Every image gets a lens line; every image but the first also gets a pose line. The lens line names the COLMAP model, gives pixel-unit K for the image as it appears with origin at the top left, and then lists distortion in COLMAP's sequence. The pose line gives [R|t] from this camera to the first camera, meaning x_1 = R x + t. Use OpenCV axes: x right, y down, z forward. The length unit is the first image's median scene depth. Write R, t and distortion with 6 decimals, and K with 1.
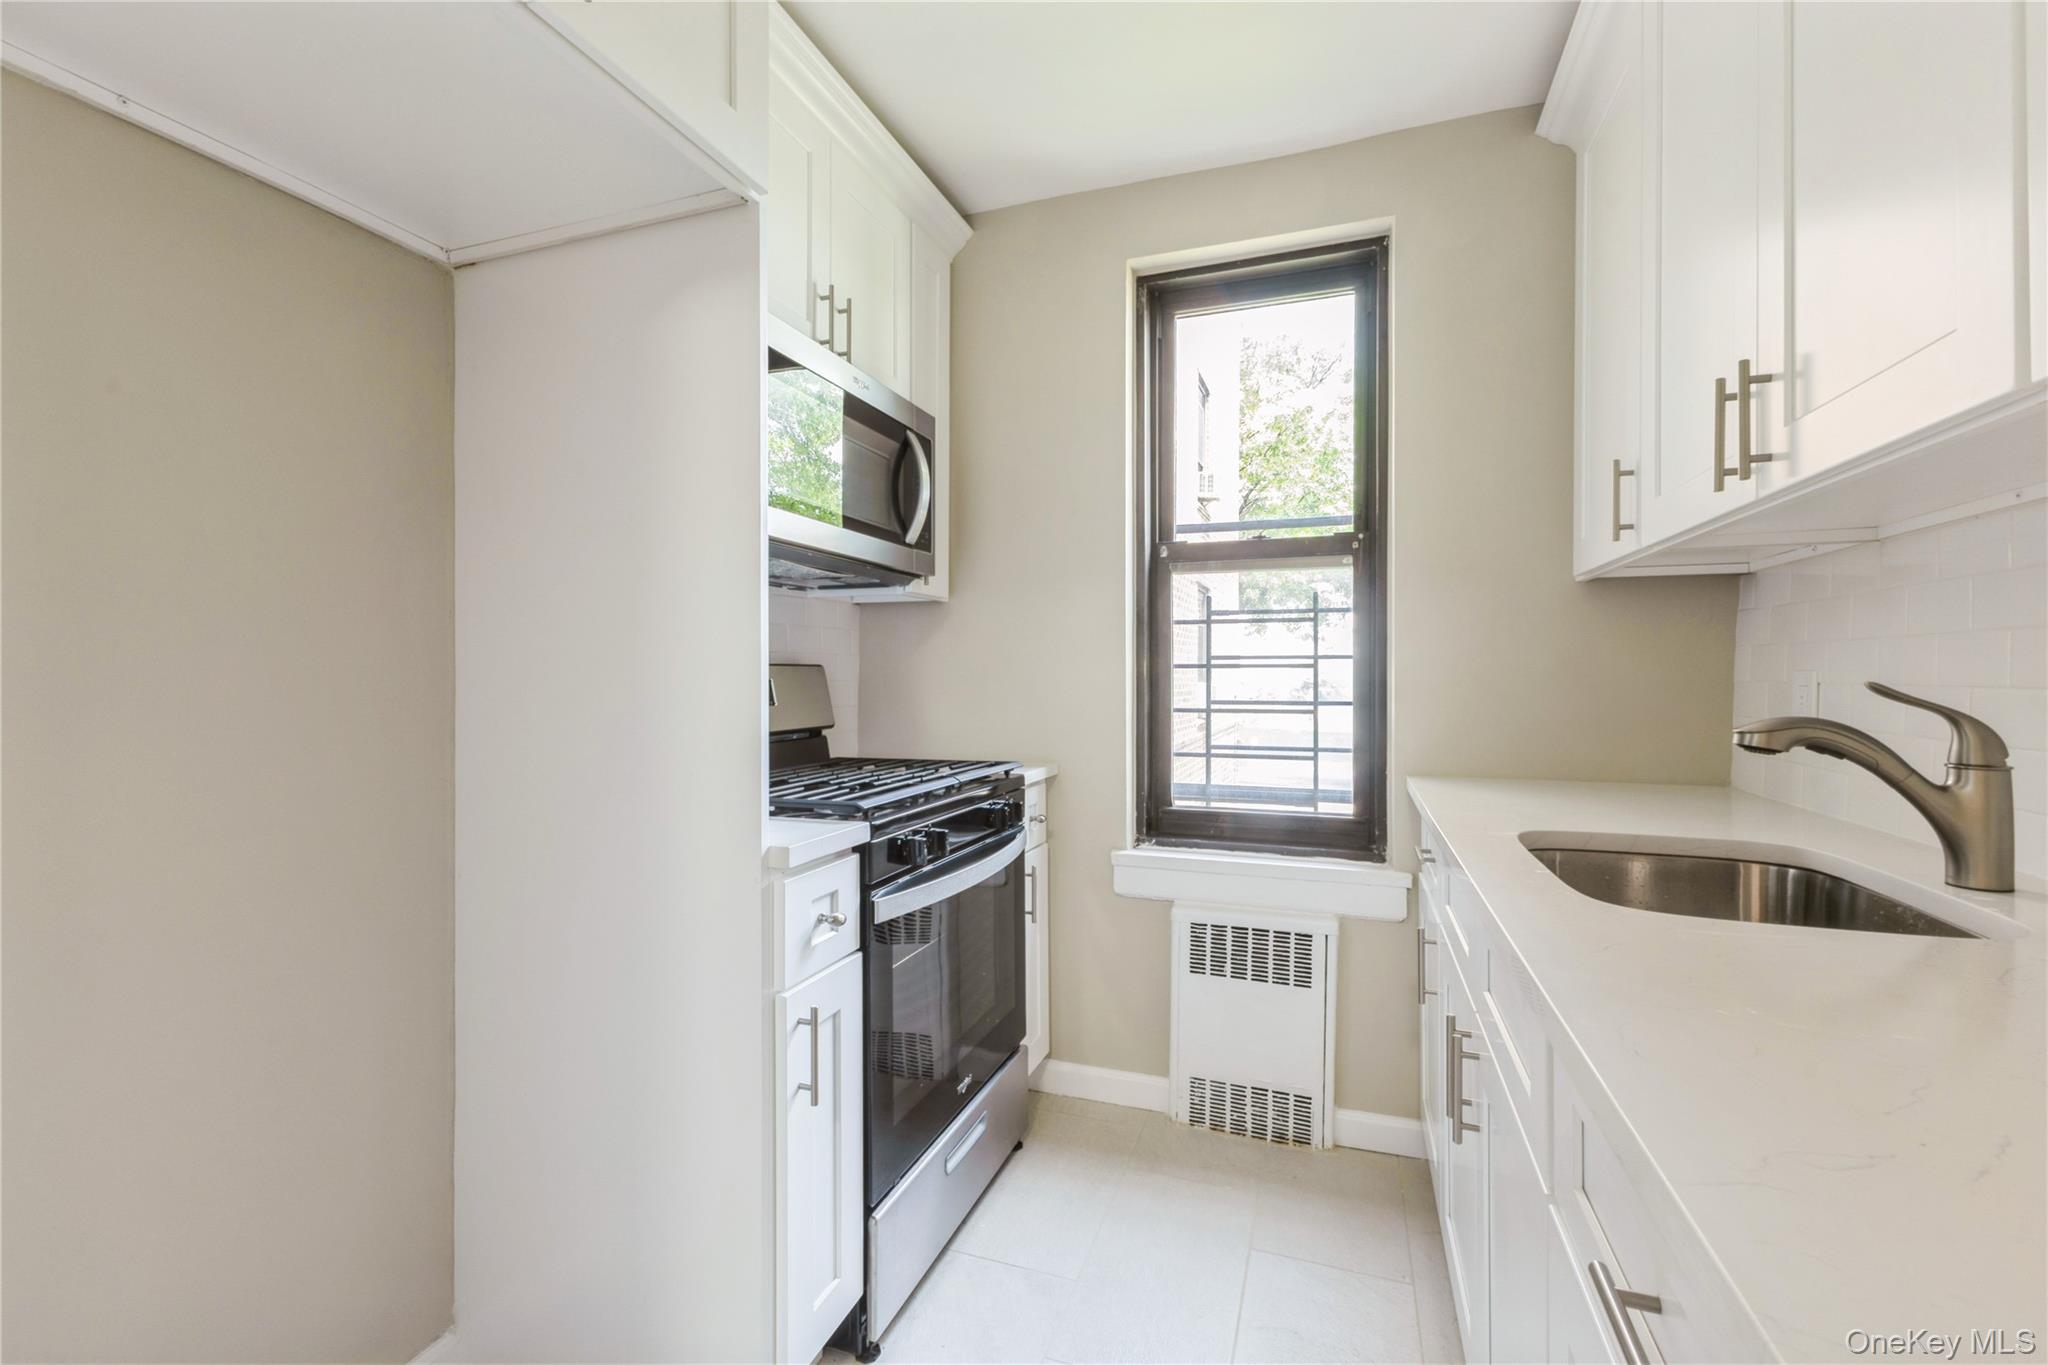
lens RADIAL K [[886.5, 0, 1019.3], [0, 886.5, 676.2], [0, 0, 1]] dist [0.002811, -0.000349]
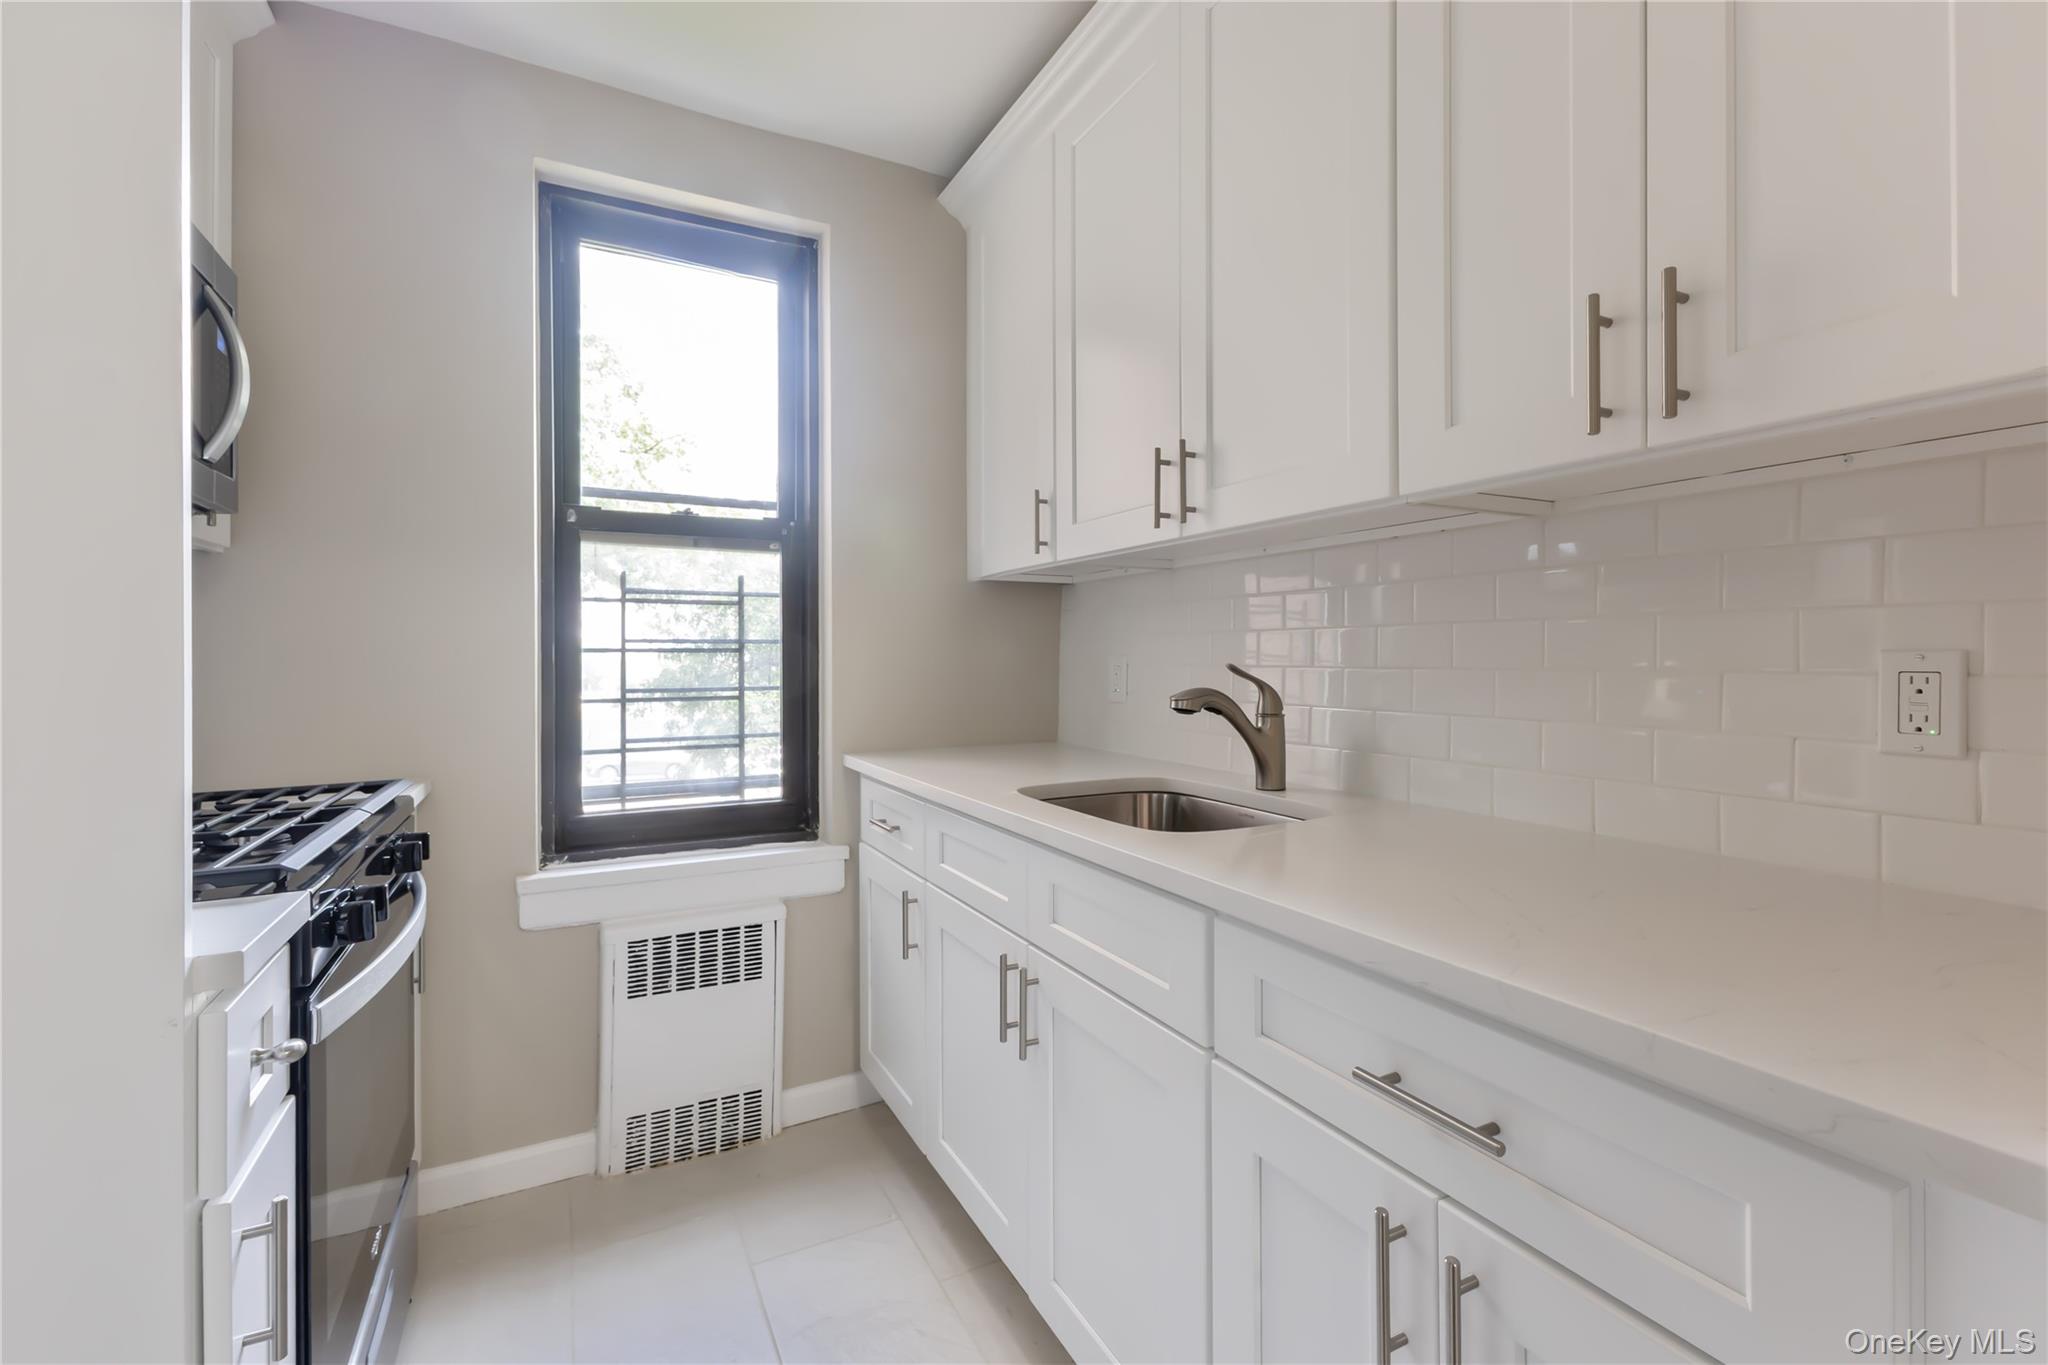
lens RADIAL K [[897.7, 0, 1031.8], [0, 897.7, 654.6], [0, 0, 1]] dist [0.002160, 0.005211]
pose [[0.666854, -0.000325, 0.745188, -0.210736], [0.004036, 0.999987, -0.003176, -0.003033], [-0.745177, 0.005125, 0.666847, 0.108927]]
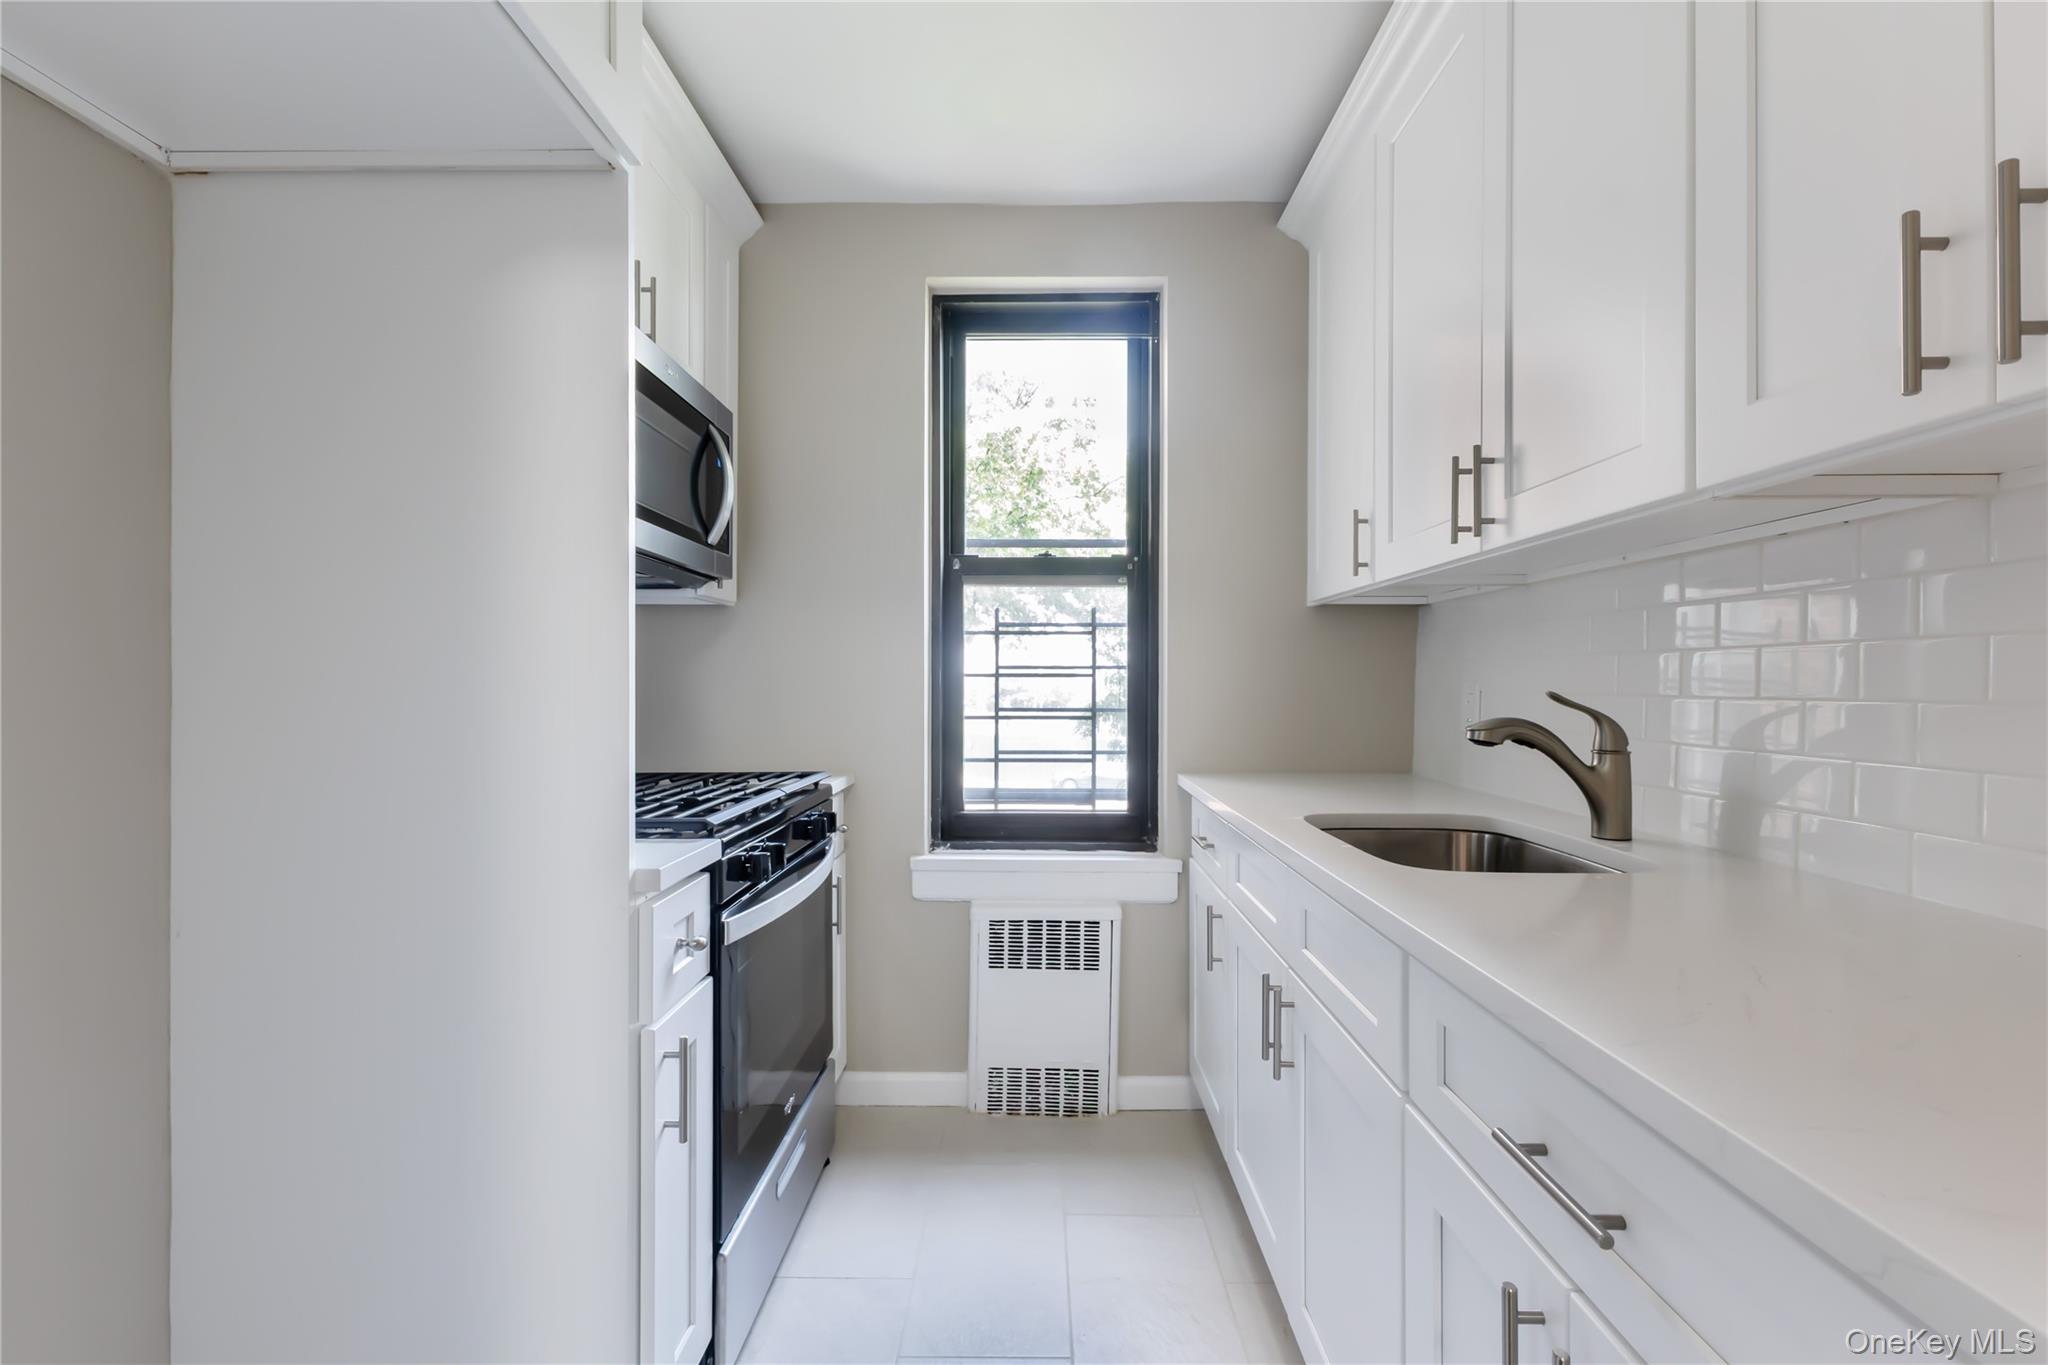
lens RADIAL K [[893.2, 0, 1024.0], [0, 893.2, 682.5], [0, 0, 1]] dist [0.002053, -0.000352]
pose [[0.942889, 0.002090, 0.333102, -0.124108], [-0.001864, 0.999998, -0.000997, -0.002063], [-0.333103, 0.000319, 0.942890, -0.008468]]
